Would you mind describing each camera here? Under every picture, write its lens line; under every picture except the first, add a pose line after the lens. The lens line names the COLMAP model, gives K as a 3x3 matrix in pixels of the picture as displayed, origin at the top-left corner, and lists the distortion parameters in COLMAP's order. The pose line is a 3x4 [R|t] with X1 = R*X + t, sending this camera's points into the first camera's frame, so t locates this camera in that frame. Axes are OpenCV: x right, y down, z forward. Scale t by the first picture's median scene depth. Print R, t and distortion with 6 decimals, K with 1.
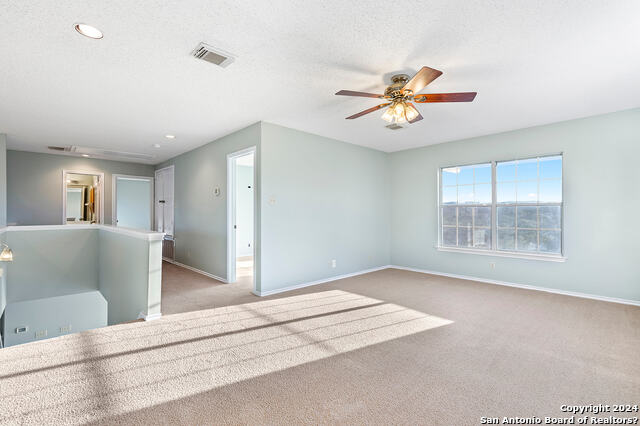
lens RADIAL K [[293.4, 0, 320.0], [0, 293.4, 213.0], [0, 0, 1]] dist [0.000695, 0.000174]
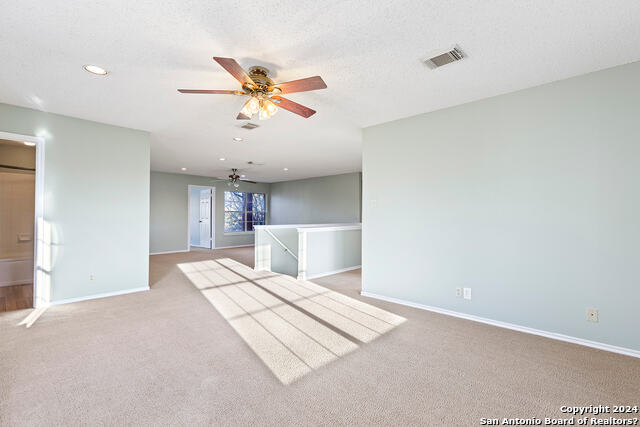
lens RADIAL K [[293.4, 0, 320.0], [0, 293.4, 213.5], [0, 0, 1]] dist [0.000695, 0.000174]
pose [[0.060170, -0.007074, -0.998163, 0.924496], [-0.004765, 0.999961, -0.007374, 0.004640], [0.998177, 0.005200, 0.060134, 0.875090]]
